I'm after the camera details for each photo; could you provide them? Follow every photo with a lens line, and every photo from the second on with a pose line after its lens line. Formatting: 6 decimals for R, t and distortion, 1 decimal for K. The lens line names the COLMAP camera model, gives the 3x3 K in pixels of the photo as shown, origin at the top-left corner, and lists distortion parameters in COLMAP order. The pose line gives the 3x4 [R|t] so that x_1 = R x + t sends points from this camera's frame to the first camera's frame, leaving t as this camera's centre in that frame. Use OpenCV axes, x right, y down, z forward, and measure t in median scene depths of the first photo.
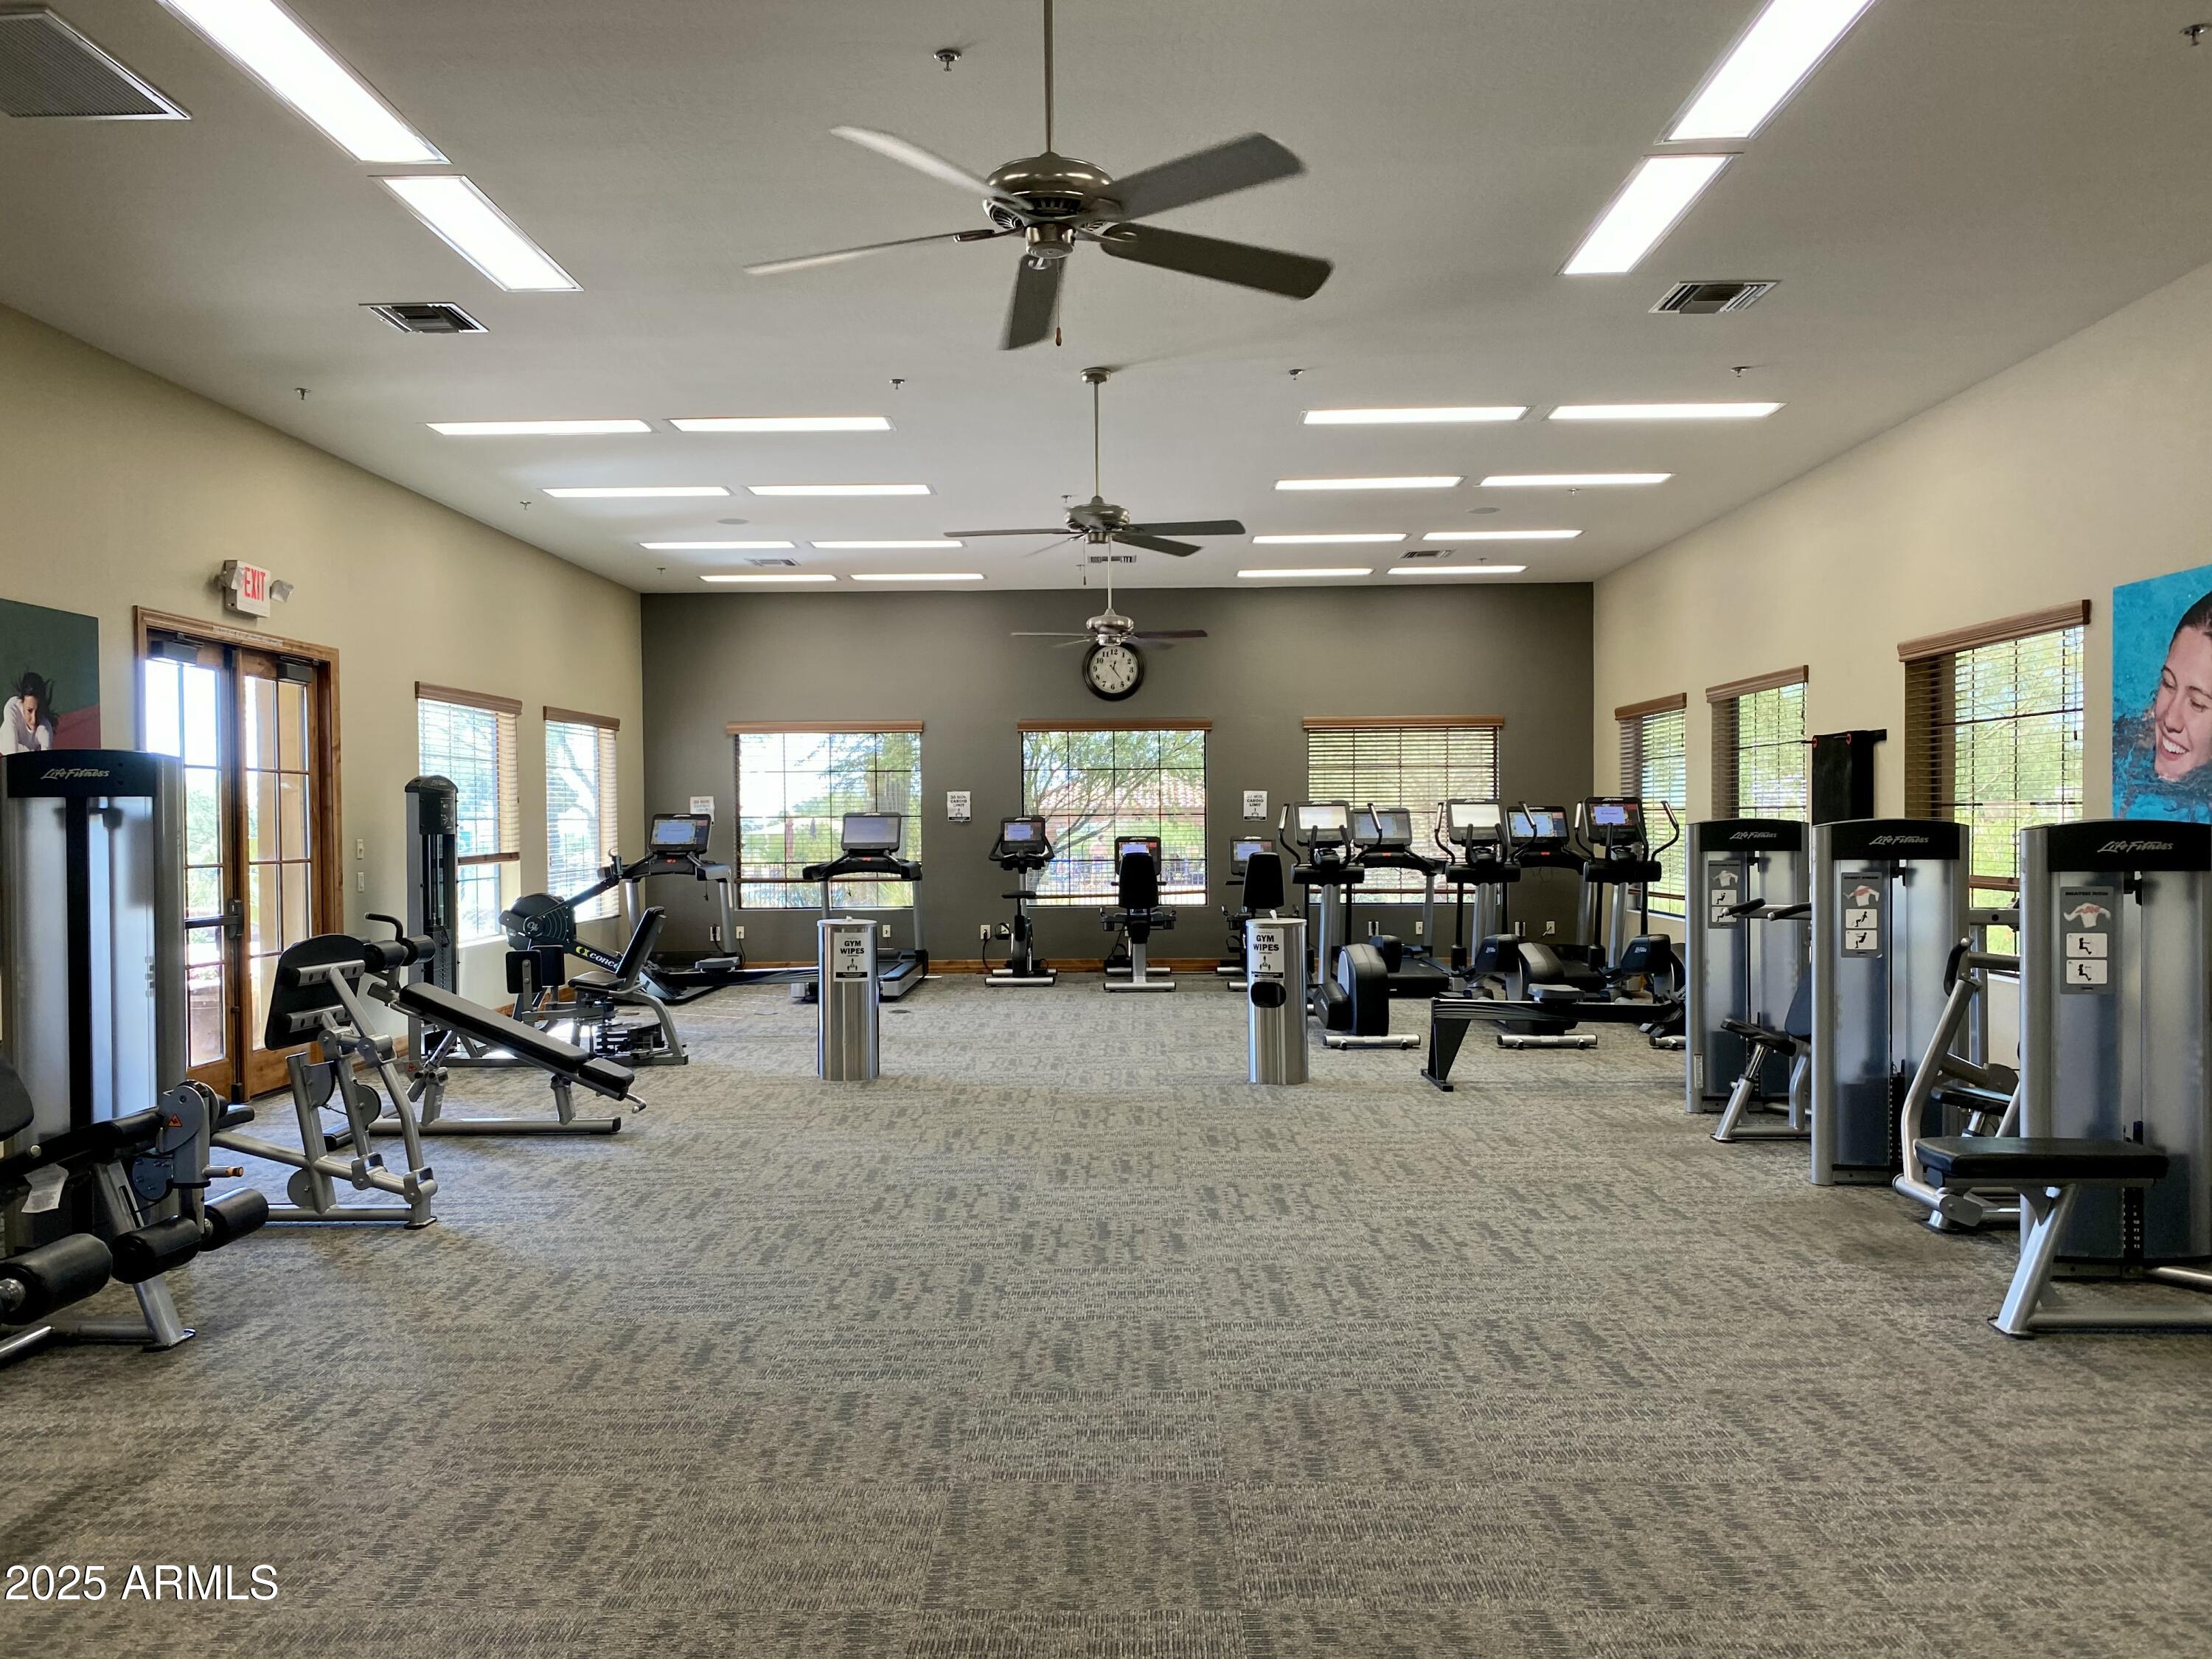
lens RADIAL K [[1699.0, 0, 1089.6], [0, 1699.0, 832.4], [0, 0, 1]] dist [0.050213, -0.049157]
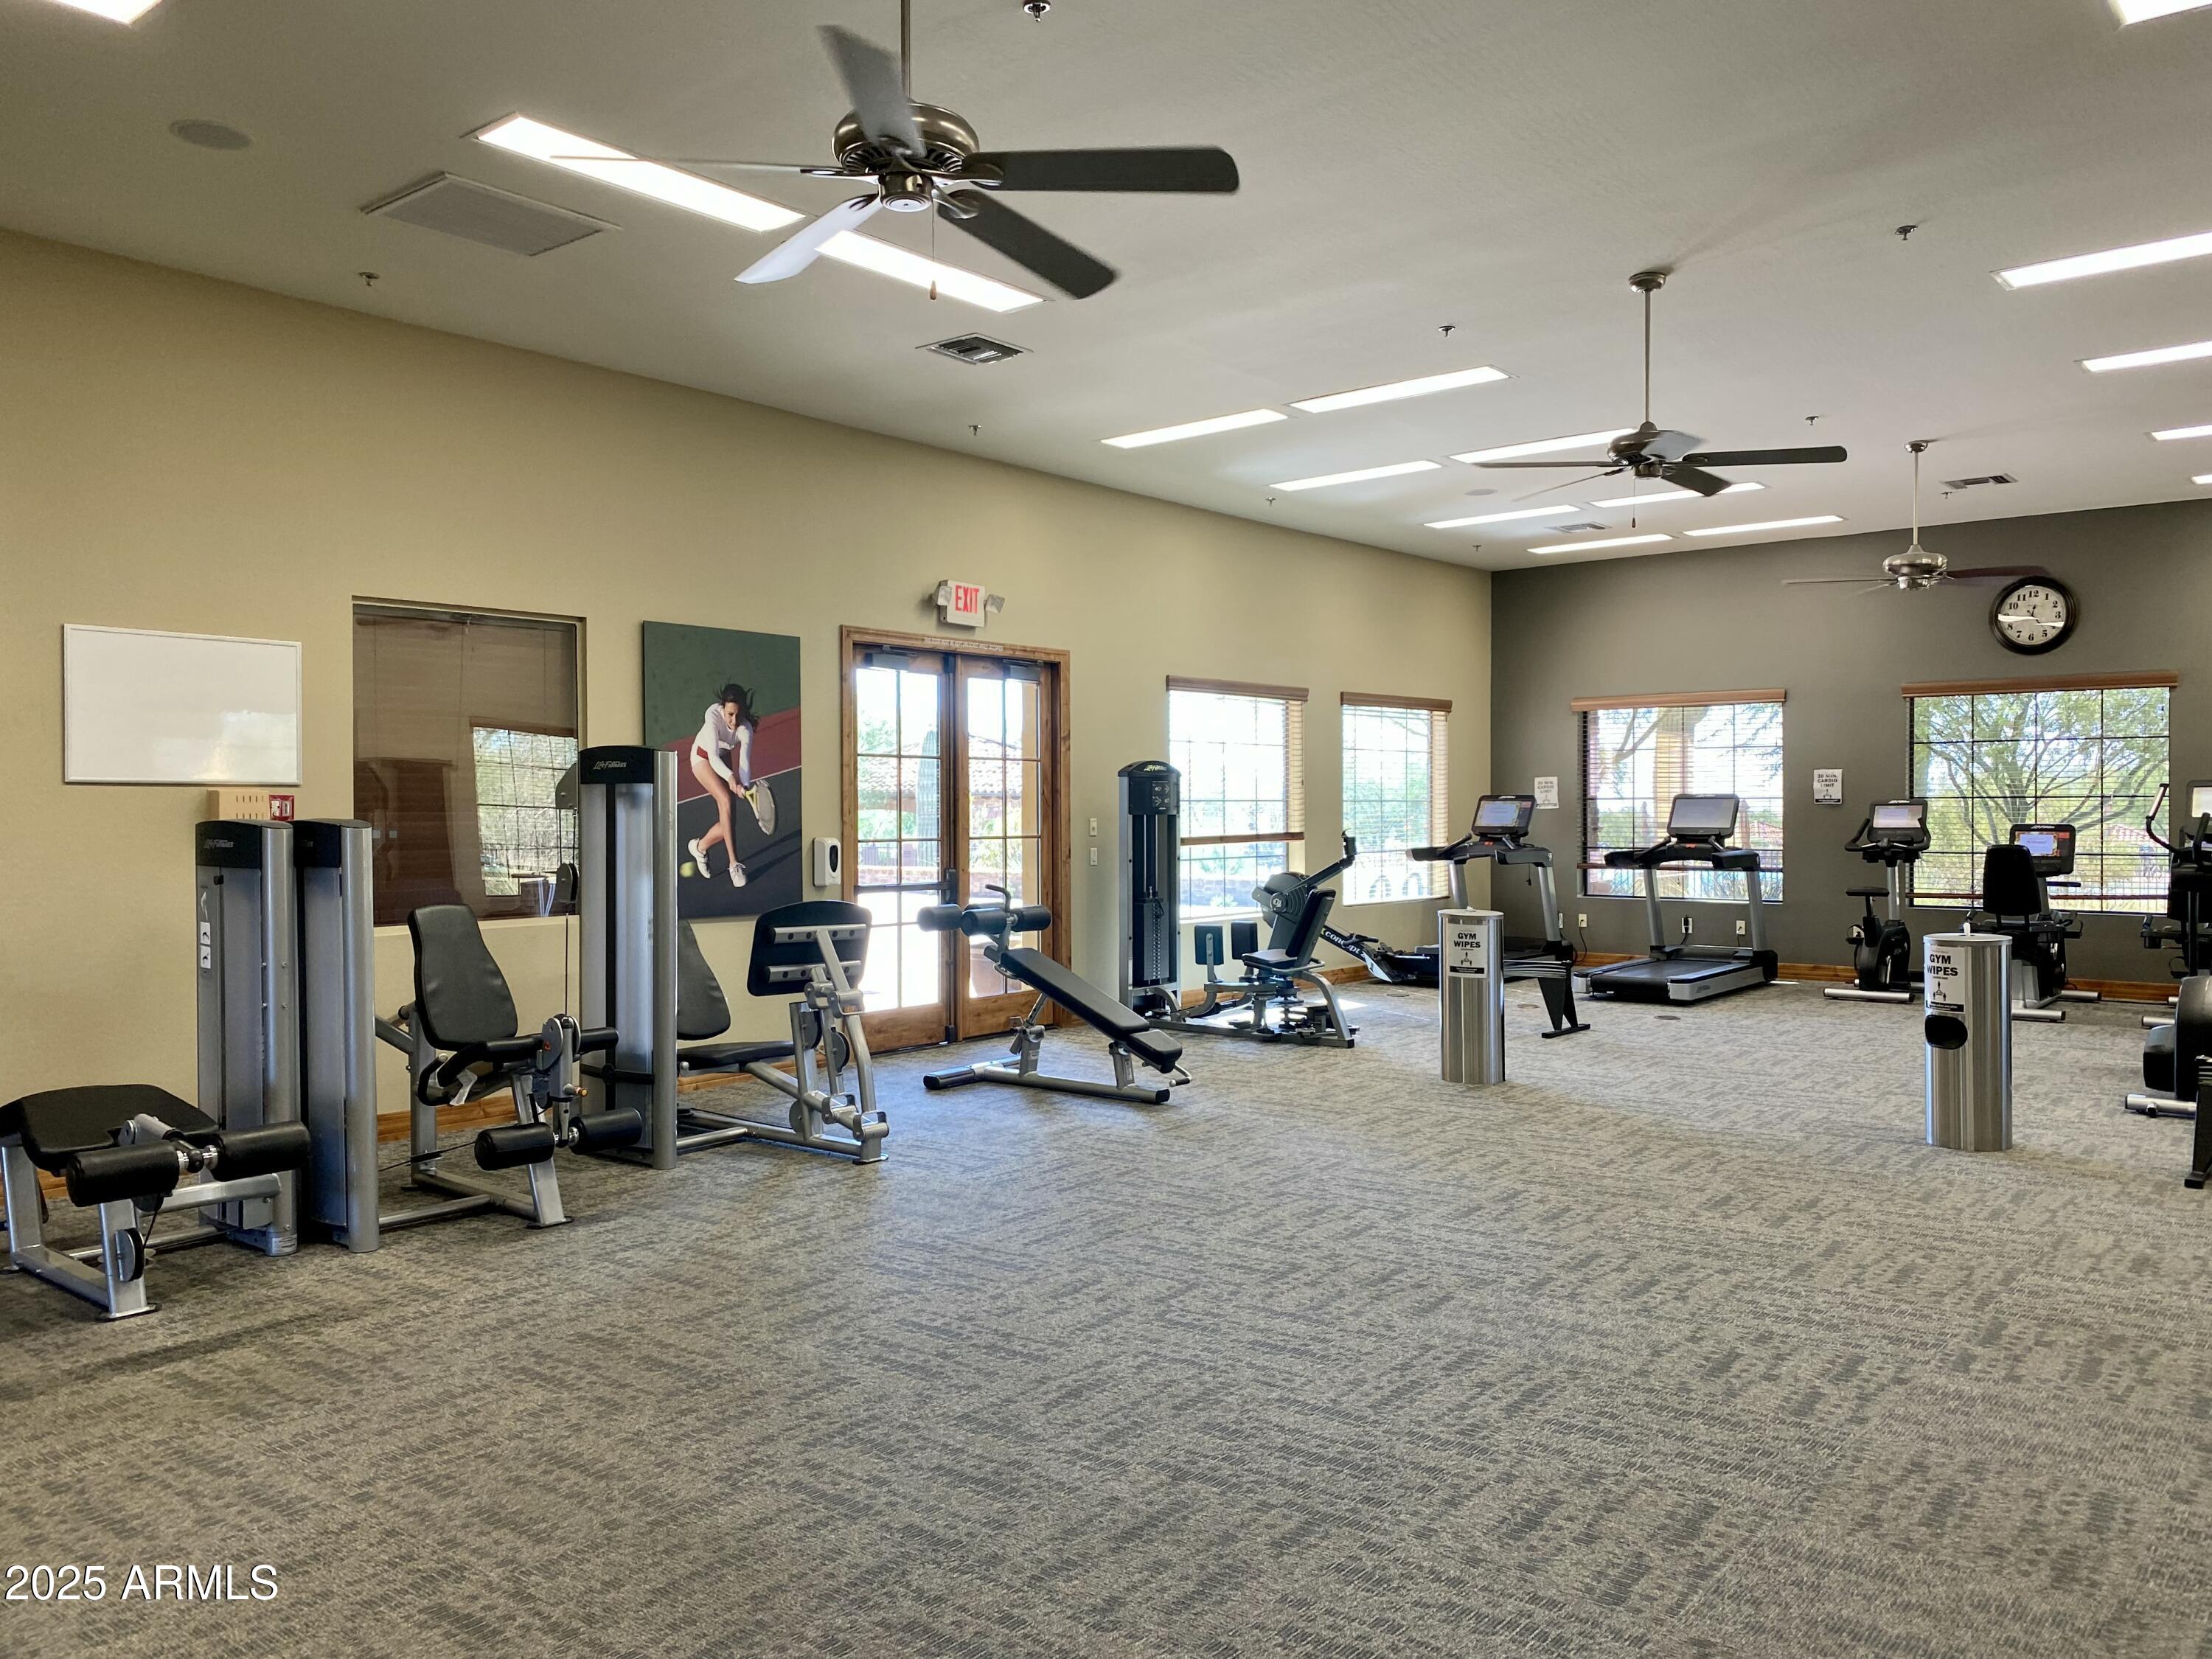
lens RADIAL K [[1699.0, 0, 1107.0], [0, 1699.0, 813.5], [0, 0, 1]] dist [0.050213, -0.049157]
pose [[0.783736, 0.008460, -0.621037, 0.421718], [-0.007531, 0.999963, 0.004119, -0.006409], [0.621049, 0.001449, 0.783771, 0.214417]]
